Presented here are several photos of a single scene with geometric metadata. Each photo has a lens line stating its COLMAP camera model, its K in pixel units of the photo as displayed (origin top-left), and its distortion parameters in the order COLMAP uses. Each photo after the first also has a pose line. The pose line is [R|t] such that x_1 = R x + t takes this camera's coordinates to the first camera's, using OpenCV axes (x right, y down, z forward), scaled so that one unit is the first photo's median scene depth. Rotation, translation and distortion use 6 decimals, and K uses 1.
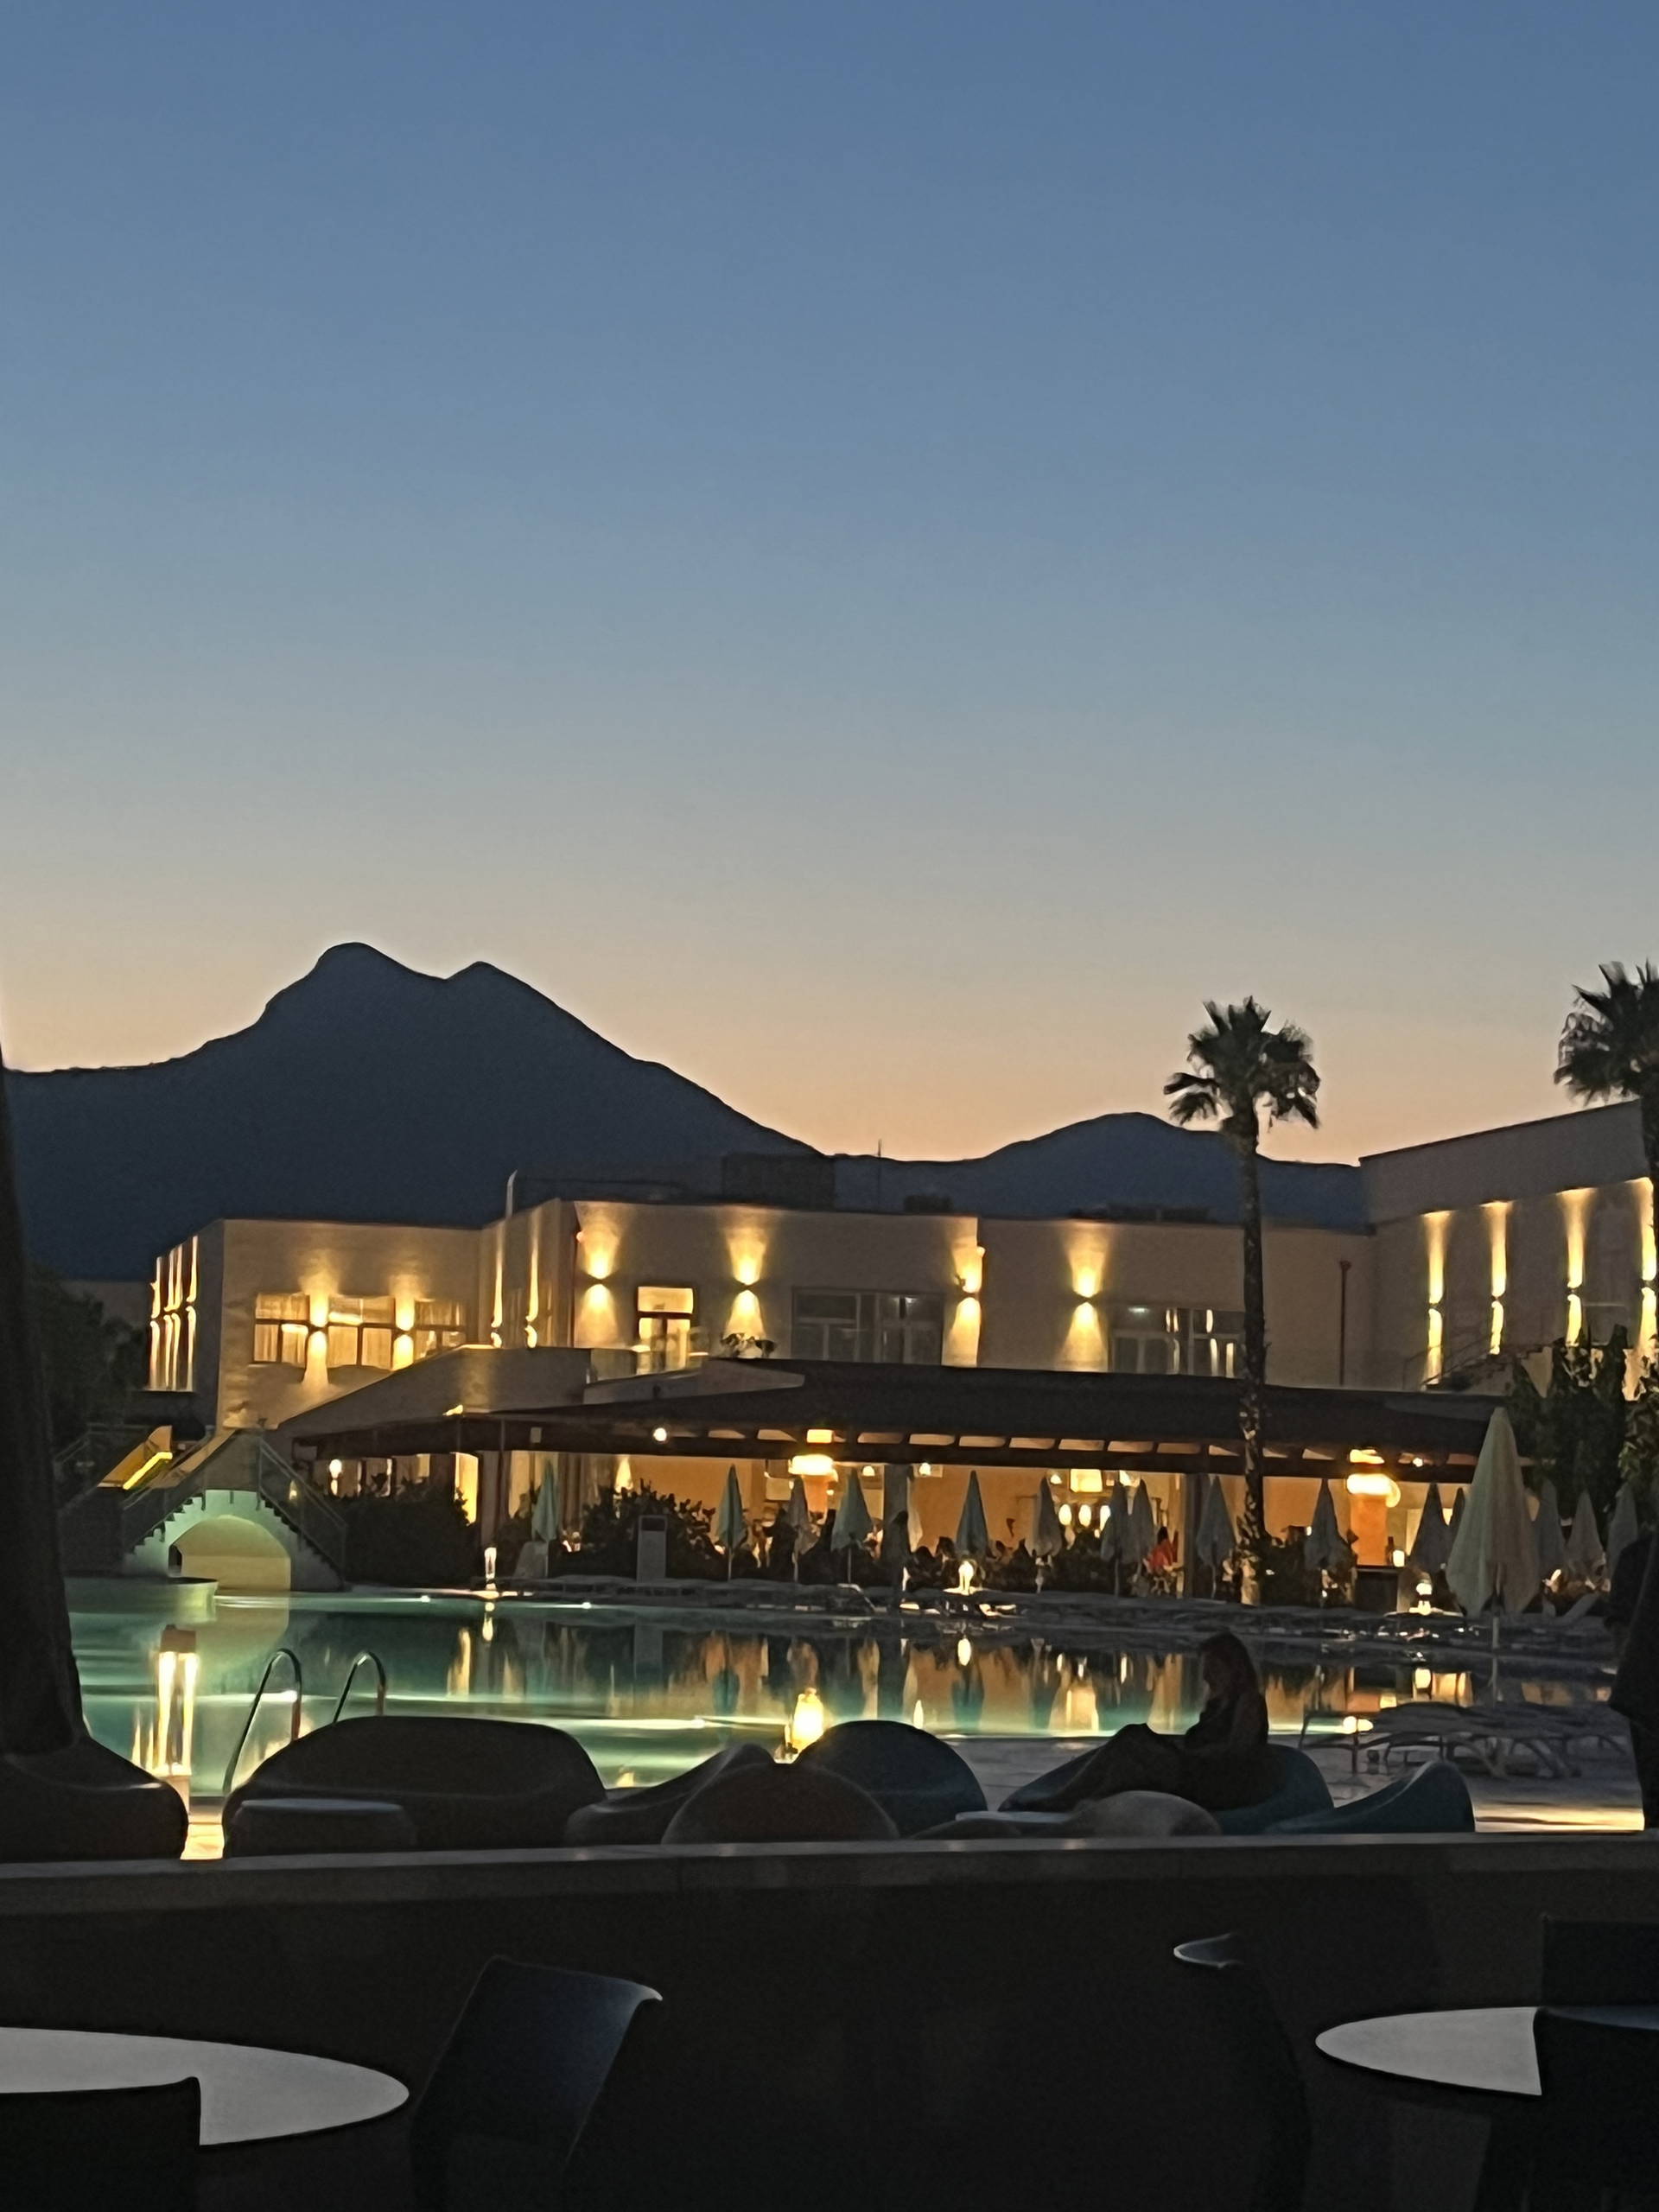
lens RADIAL K [[4951.0, 0, 829.5], [0, 4951.0, 1106.0], [0, 0, 1]] dist [0.014249, -0.036528]
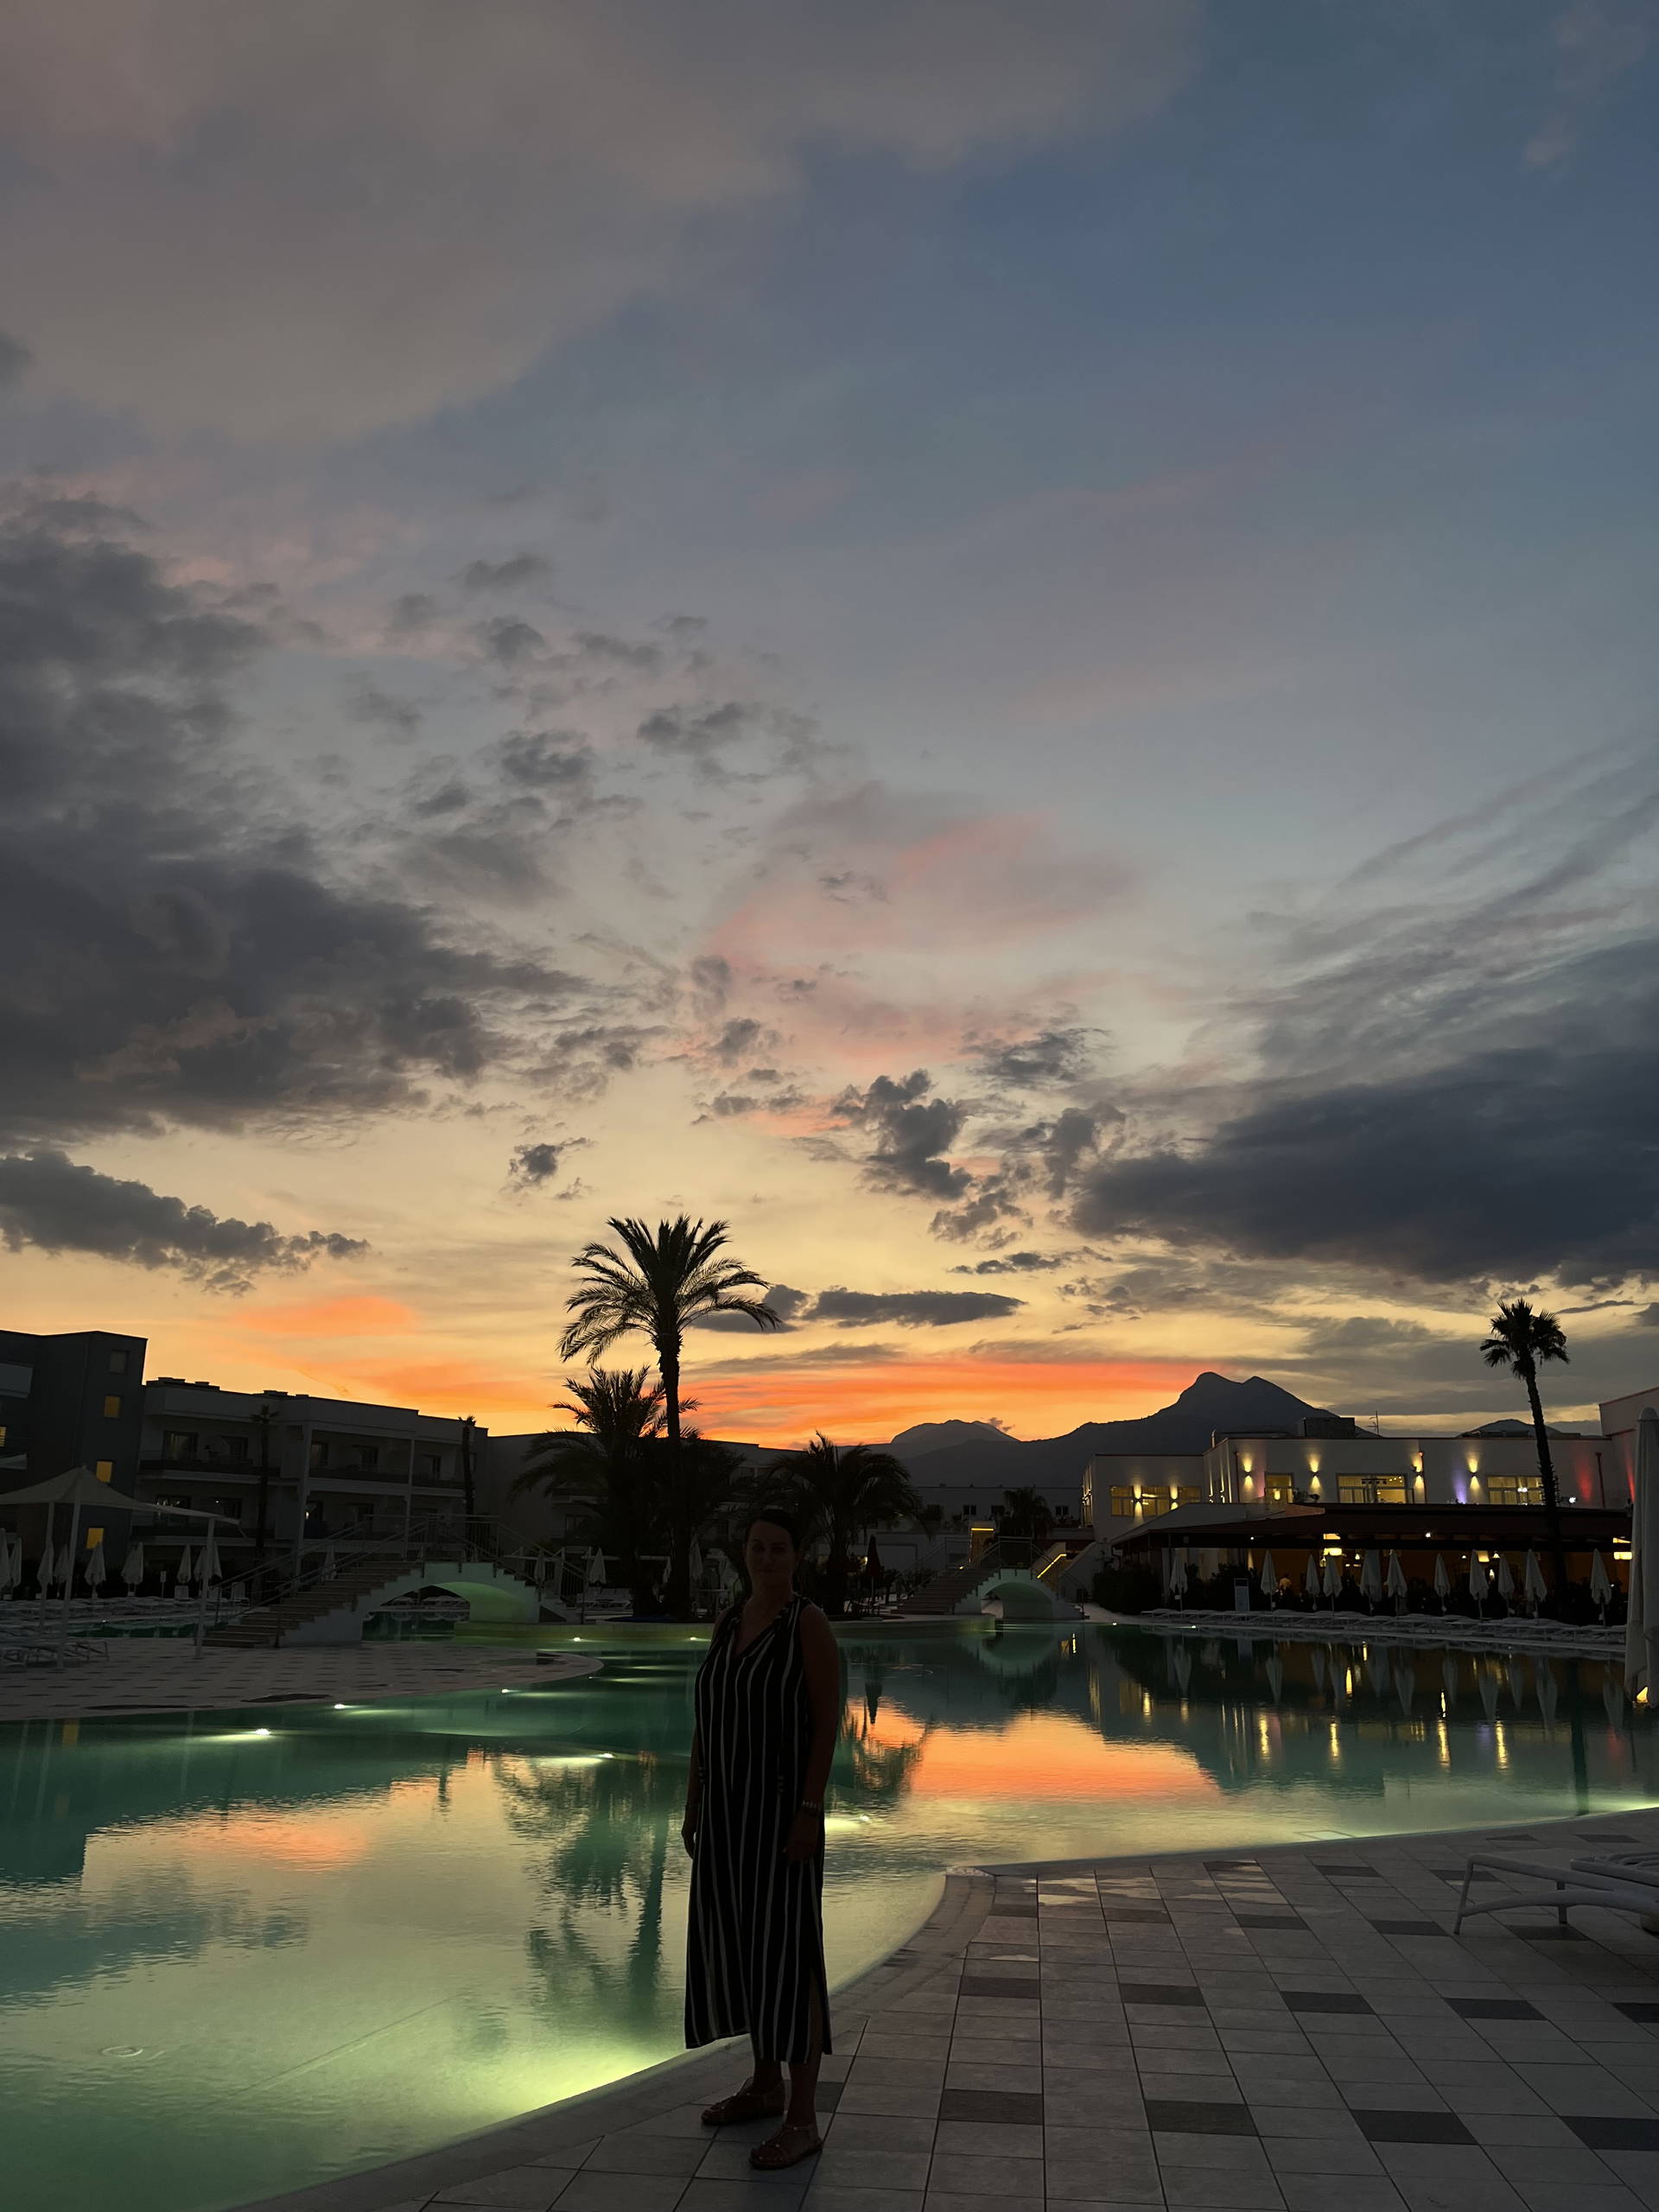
lens RADIAL K [[1683.5, 0, 829.5], [0, 1683.5, 1106.0], [0, 0, 1]] dist [0.006487, 0.001678]
pose [[0.949073, -0.105765, -0.296774, 0.030625], [0.046759, 0.978822, -0.199301, 0.023566], [0.311568, 0.175274, 0.933919, 0.273085]]
